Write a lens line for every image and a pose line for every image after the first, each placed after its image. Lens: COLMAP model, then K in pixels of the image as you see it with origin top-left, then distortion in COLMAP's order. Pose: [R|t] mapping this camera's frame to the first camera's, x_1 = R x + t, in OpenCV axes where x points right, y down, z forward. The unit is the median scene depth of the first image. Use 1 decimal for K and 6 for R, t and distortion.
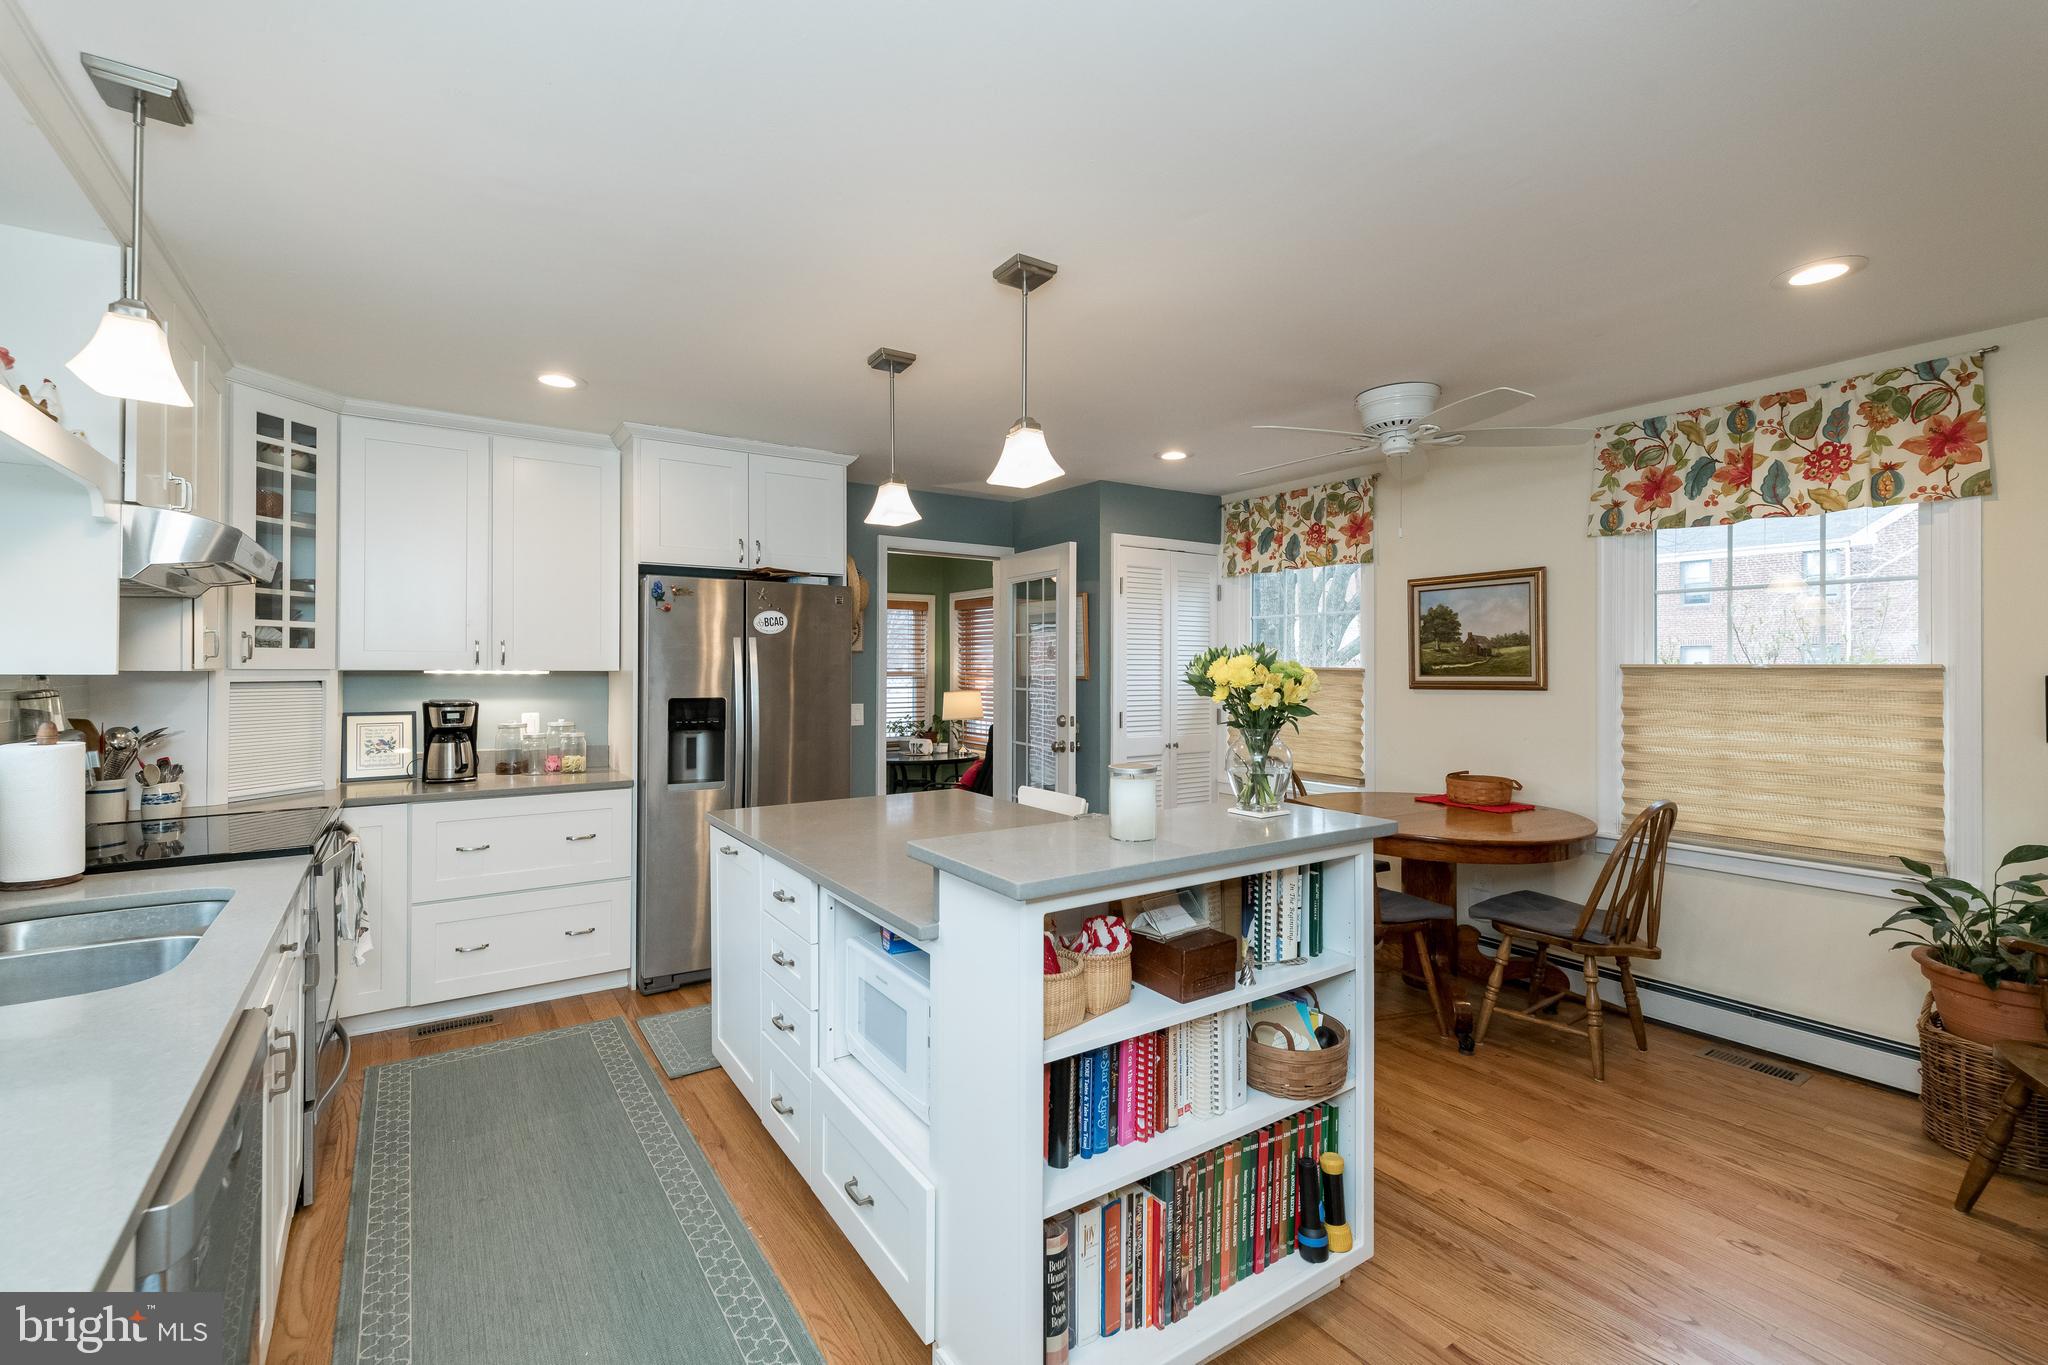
lens RADIAL K [[887.2, 0, 1026.2], [0, 887.2, 664.0], [0, 0, 1]] dist [0.012520, -0.000303]
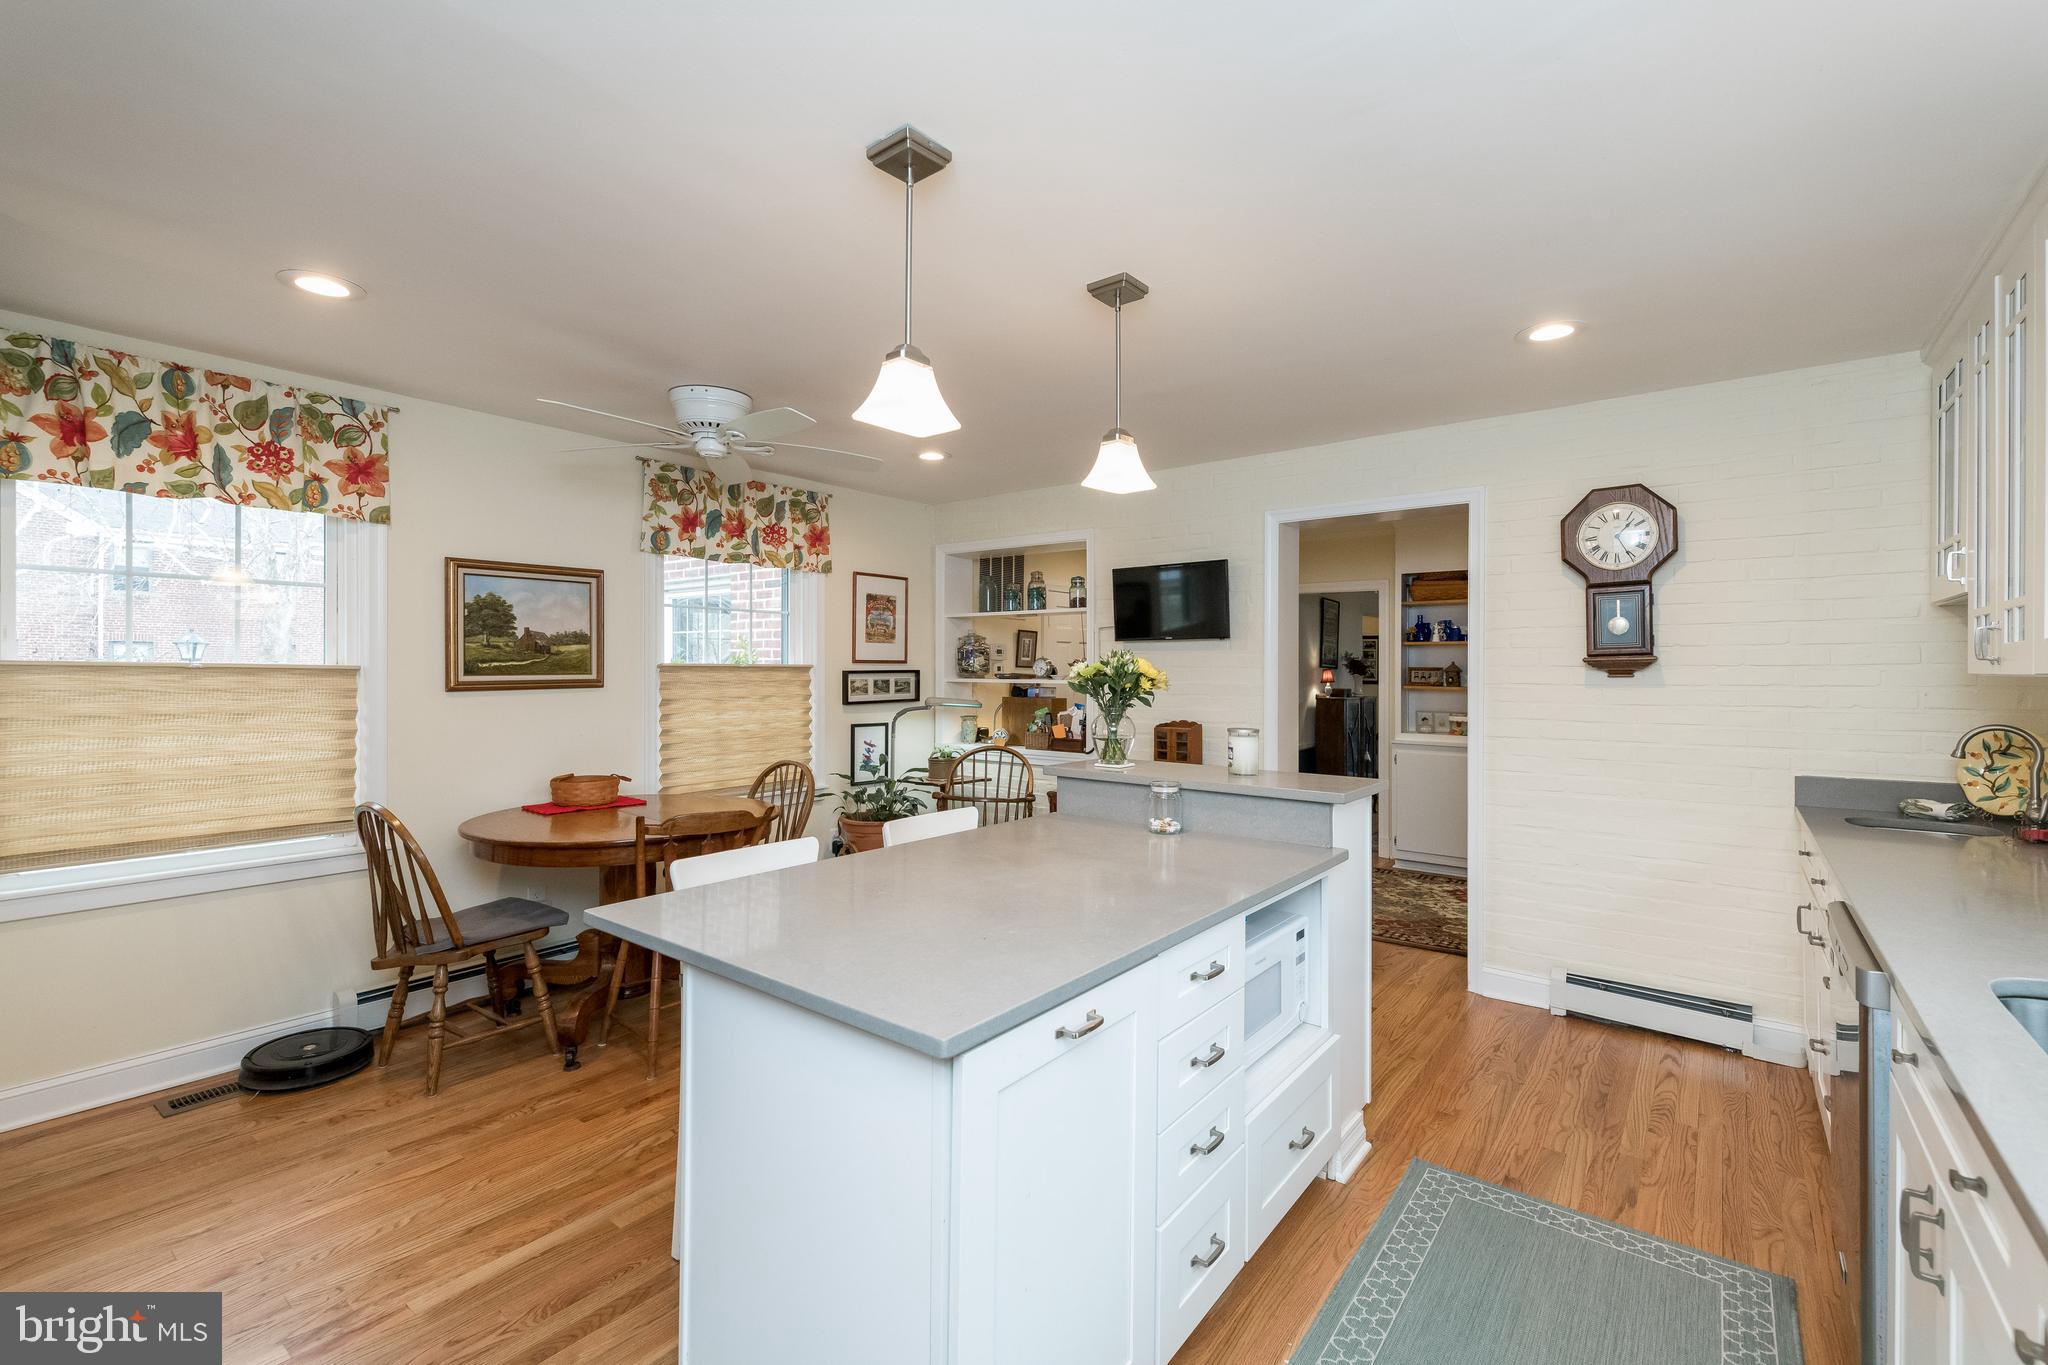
lens RADIAL K [[903.7, 0, 1026.3], [0, 903.7, 673.8], [0, 0, 1]] dist [0.019953, -0.000303]
pose [[-0.312906, -0.009809, 0.949733, -0.585112], [-0.010391, 0.999922, 0.006904, 0.000821], [-0.949727, -0.007708, -0.312984, 0.841657]]
